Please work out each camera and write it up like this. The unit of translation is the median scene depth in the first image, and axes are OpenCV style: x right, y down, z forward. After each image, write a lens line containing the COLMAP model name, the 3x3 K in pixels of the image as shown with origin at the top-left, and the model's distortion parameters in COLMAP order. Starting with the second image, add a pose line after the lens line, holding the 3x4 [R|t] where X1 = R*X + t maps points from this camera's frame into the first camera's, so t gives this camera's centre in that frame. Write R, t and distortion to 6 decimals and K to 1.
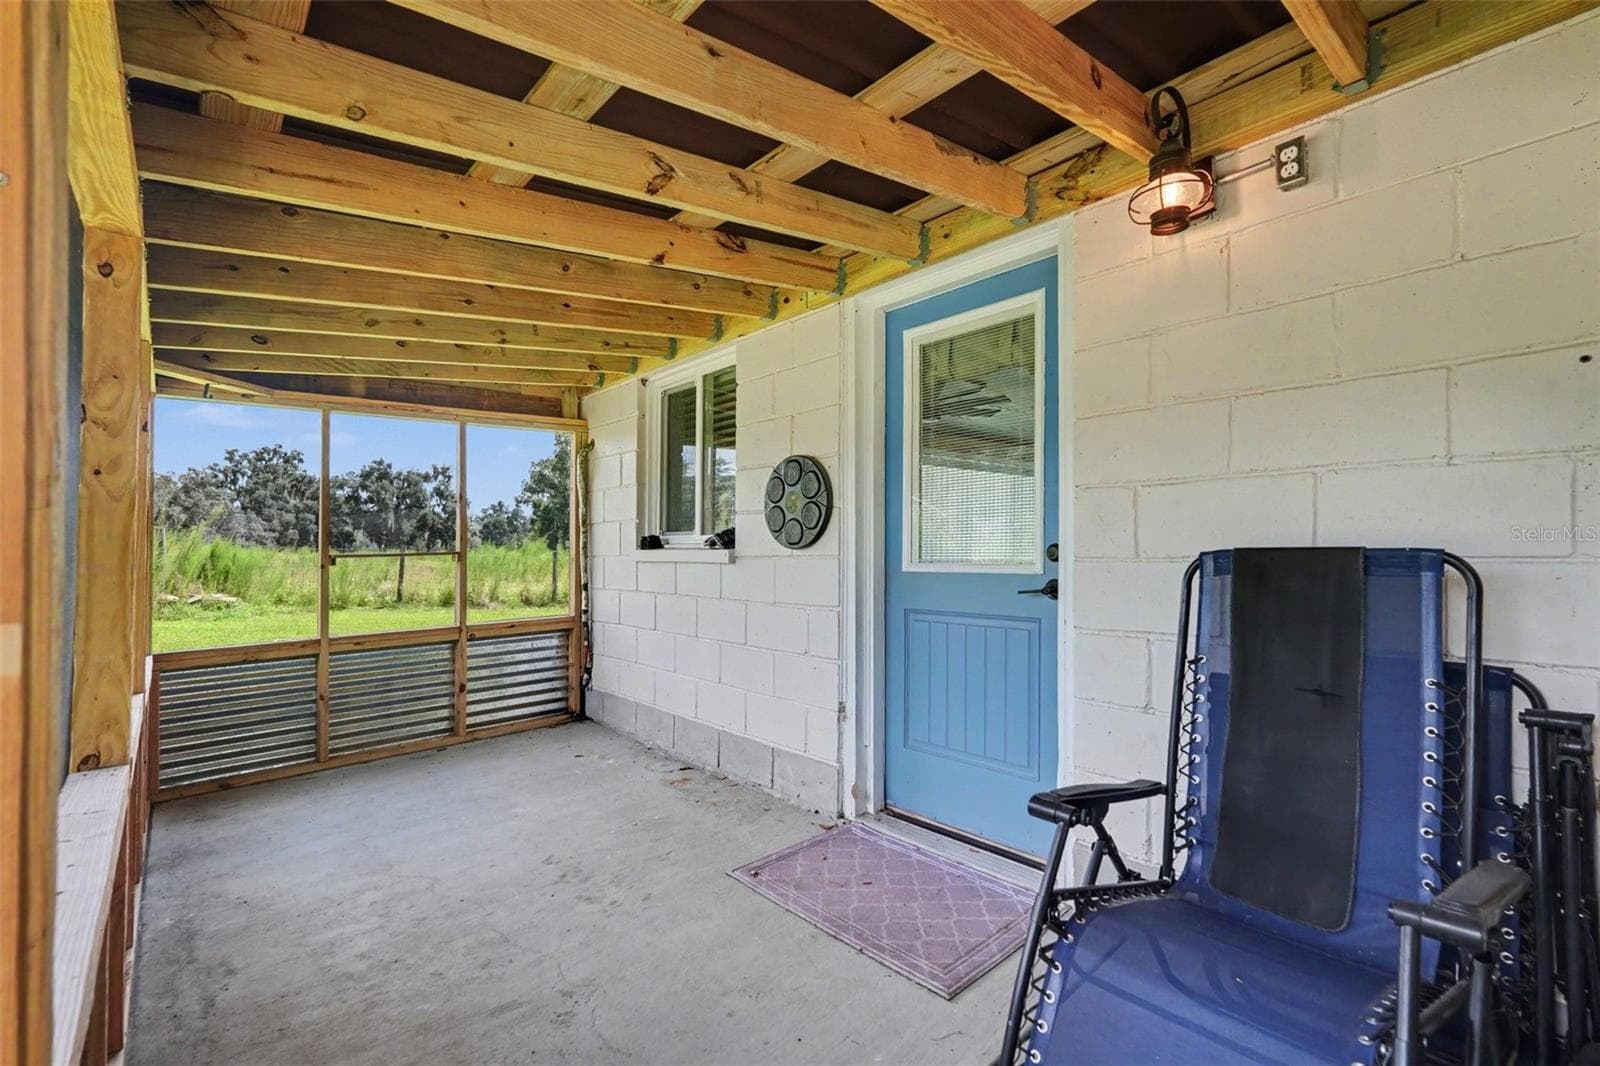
lens RADIAL K [[768.8, 0, 796.2], [0, 768.8, 535.5], [0, 0, 1]] dist [-0.001421, 0.015769]
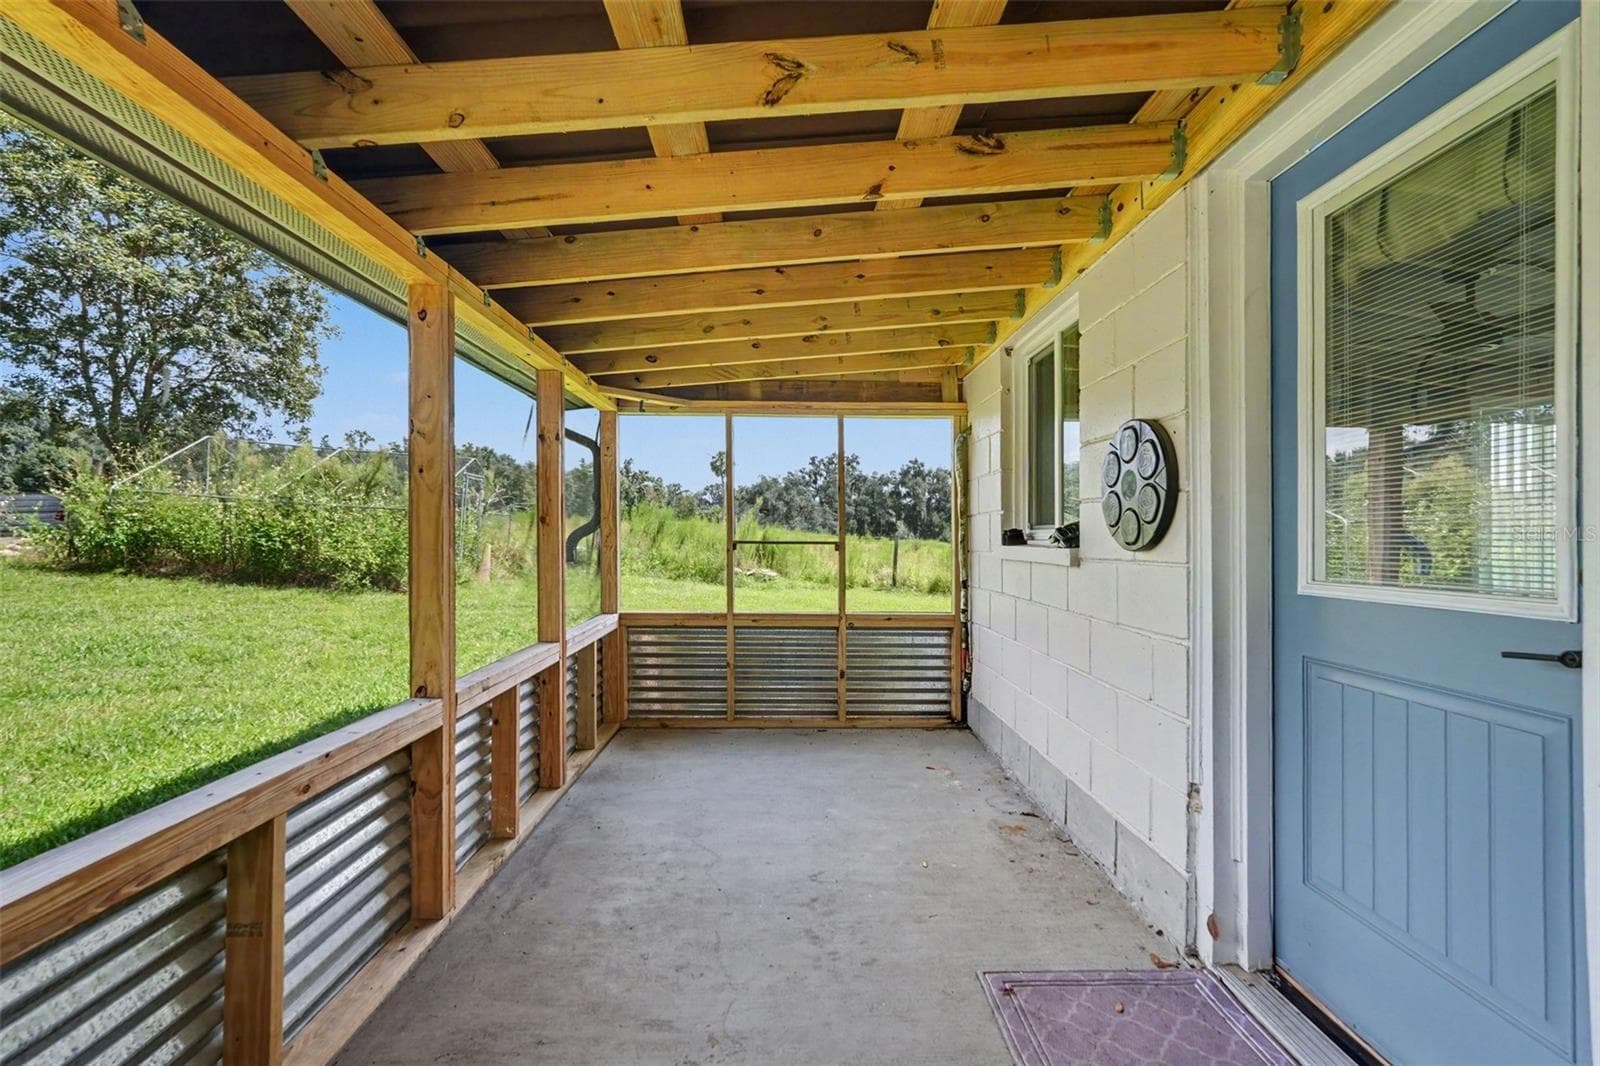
lens RADIAL K [[738.2, 0, 803.8], [0, 738.2, 520.0], [0, 0, 1]] dist [0.001664, 0.000933]
pose [[0.743481, 0.010887, -0.668668, 0.210731], [-0.018744, 0.999814, -0.004563, -0.002483], [0.668494, 0.015926, 0.743547, 0.262649]]
